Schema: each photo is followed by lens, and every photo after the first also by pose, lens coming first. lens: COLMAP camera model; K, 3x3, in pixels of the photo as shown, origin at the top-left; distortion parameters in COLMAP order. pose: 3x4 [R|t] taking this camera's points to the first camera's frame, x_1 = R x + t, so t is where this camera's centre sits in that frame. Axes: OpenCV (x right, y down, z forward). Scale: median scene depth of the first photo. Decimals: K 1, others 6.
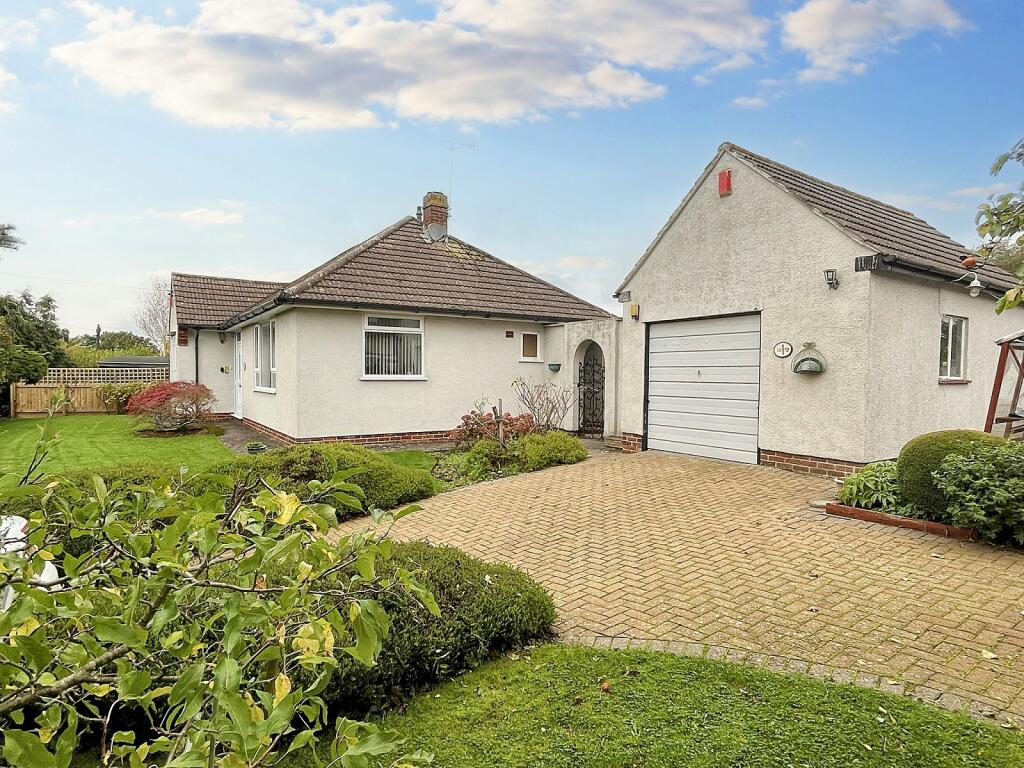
lens RADIAL K [[564.2, 0, 512.0], [0, 564.2, 384.0], [0, 0, 1]] dist [0.004246, 0.000533]
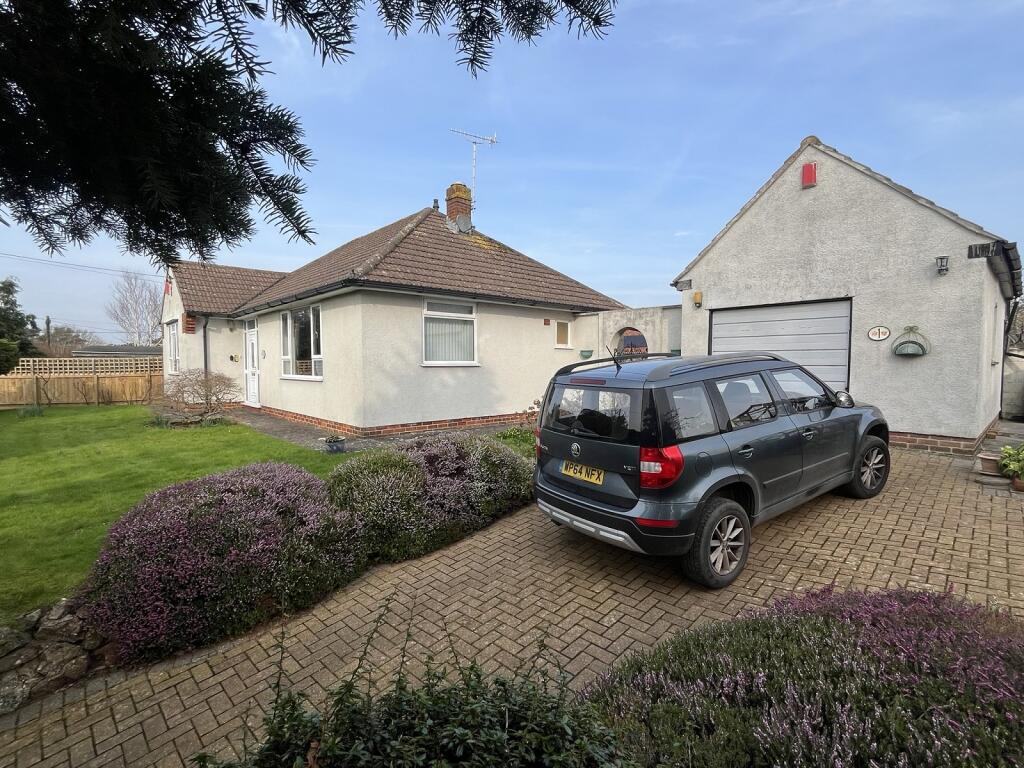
lens RADIAL K [[477.7, 0, 512.0], [0, 477.7, 384.0], [0, 0, 1]] dist [-0.001675, -0.000020]
pose [[0.988182, -0.013382, 0.152702, -0.238886], [0.009297, 0.999580, 0.027432, 0.002284], [-0.153005, -0.025688, 0.987892, 0.152417]]
